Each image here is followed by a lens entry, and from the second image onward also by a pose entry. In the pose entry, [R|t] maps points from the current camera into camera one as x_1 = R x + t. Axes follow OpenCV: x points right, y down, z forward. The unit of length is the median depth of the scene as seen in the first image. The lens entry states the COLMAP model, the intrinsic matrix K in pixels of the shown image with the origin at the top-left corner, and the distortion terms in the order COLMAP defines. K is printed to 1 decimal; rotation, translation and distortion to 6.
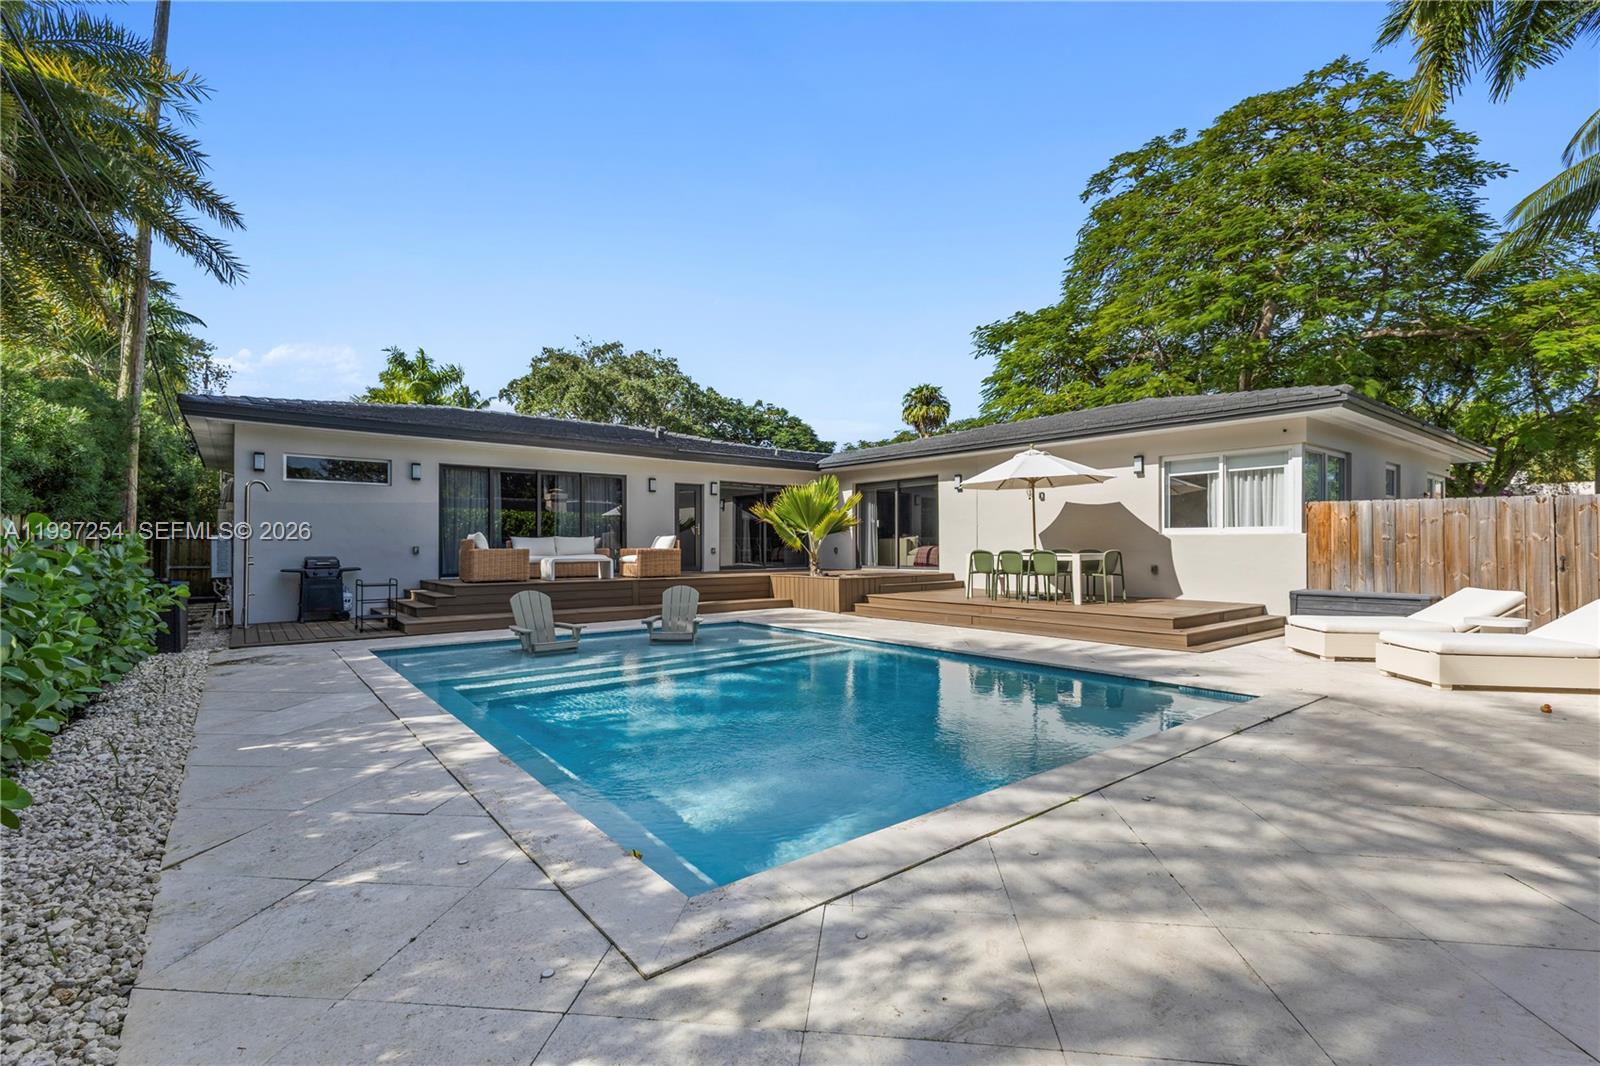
lens RADIAL K [[687.9, 0, 800.0], [0, 687.9, 533.0], [0, 0, 1]] dist [0.000830, 0.000278]
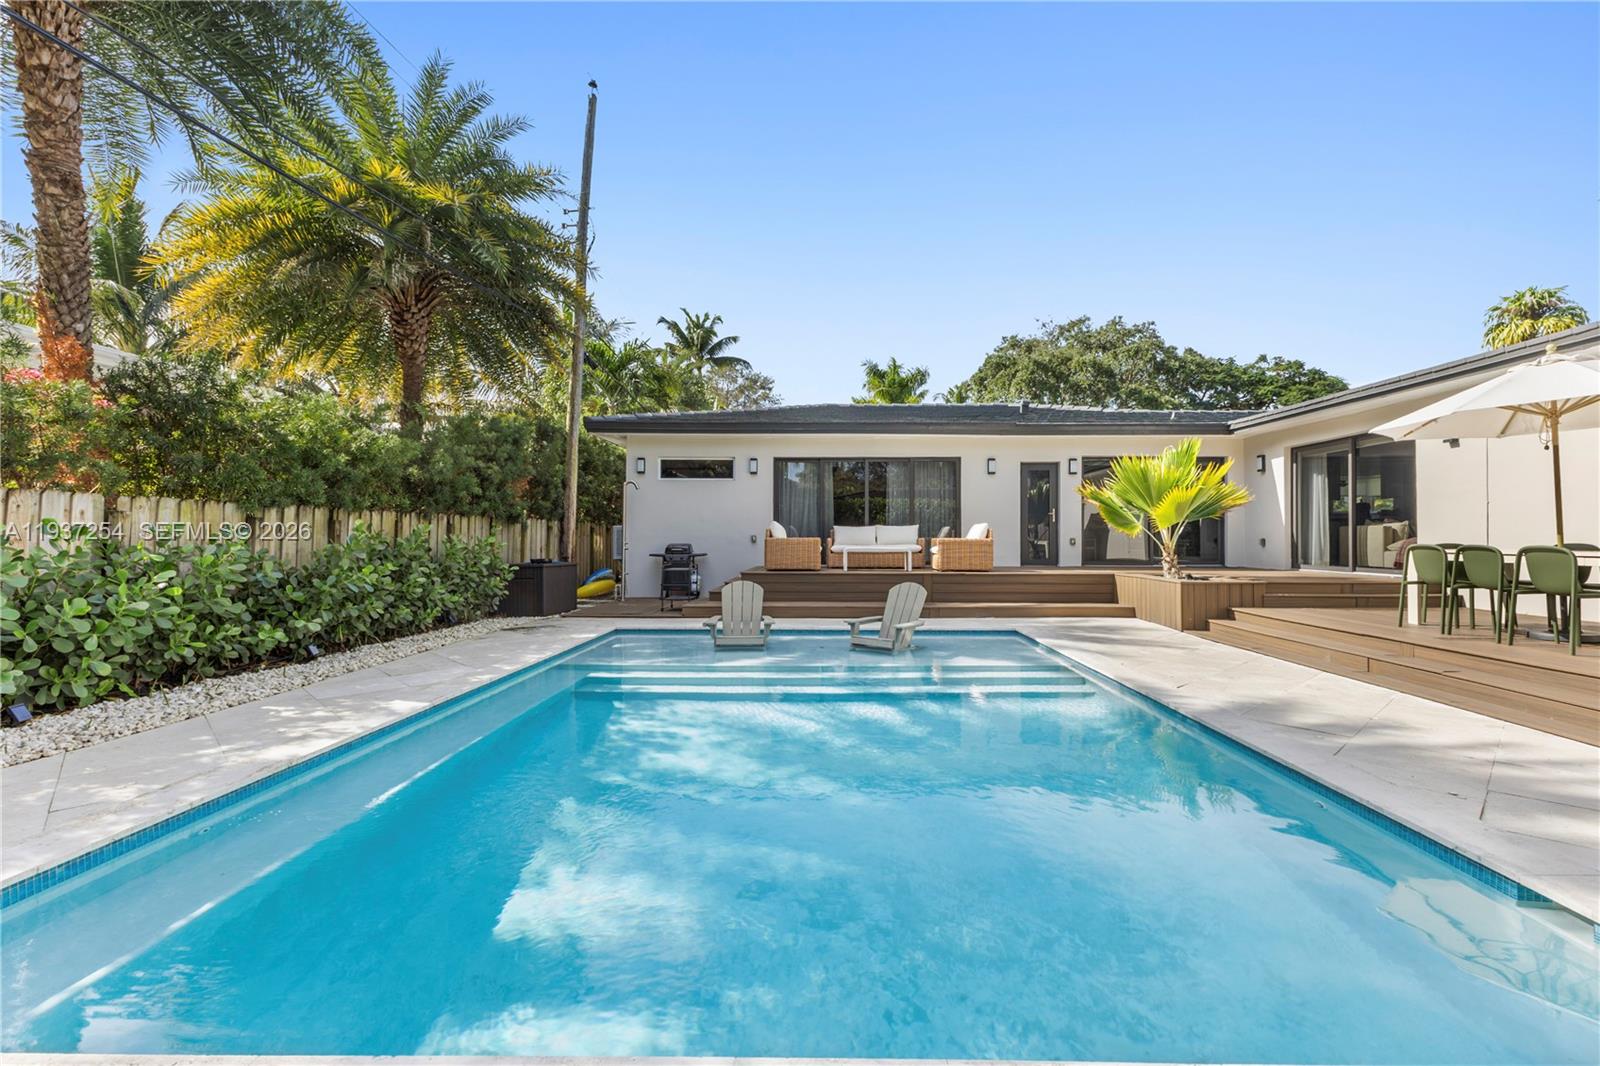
lens RADIAL K [[687.9, 0, 800.0], [0, 687.9, 533.0], [0, 0, 1]] dist [0.000830, 0.000278]
pose [[0.777079, 0.001658, -0.629400, 0.148558], [0.008541, 0.999877, 0.013178, 0.001912], [0.629345, -0.015616, 0.776969, 0.154363]]
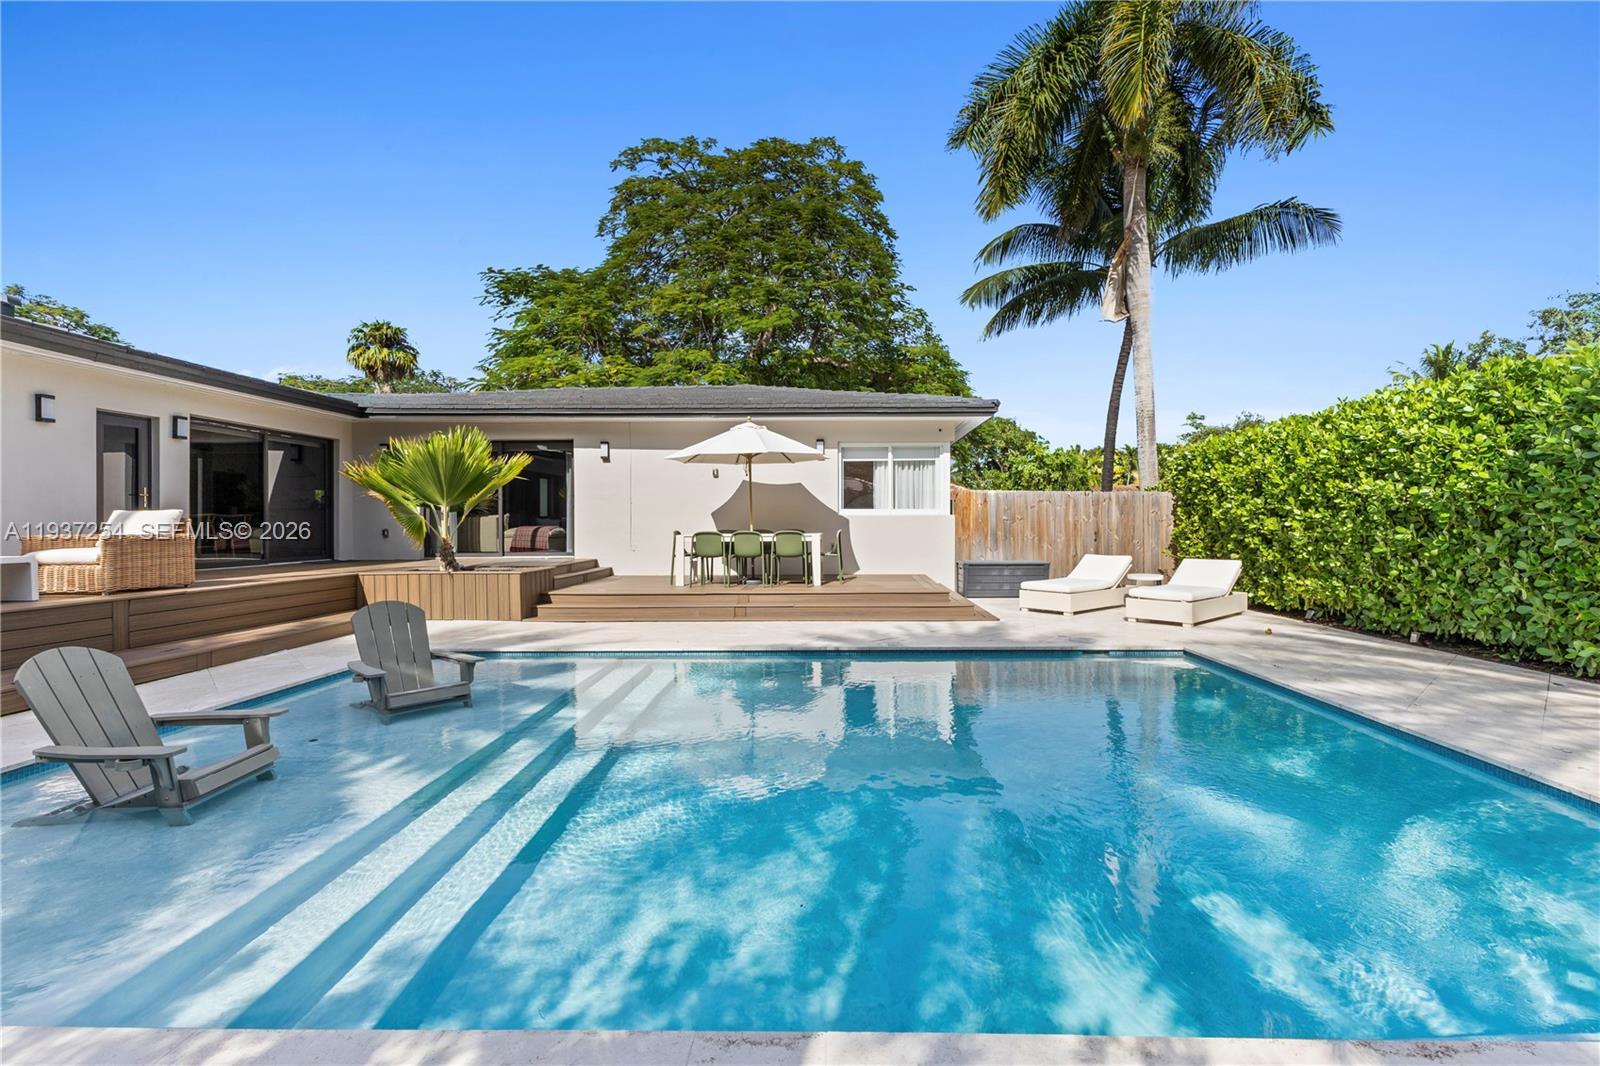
lens RADIAL K [[682.0, 0, 825.6], [0, 682.0, 522.8], [0, 0, 1]] dist [0.001564, 0.000146]
pose [[0.645009, -0.002214, 0.764172, -0.223630], [-0.011482, 0.999855, 0.012588, 0.001055], [-0.764089, -0.016893, 0.644890, 0.238796]]
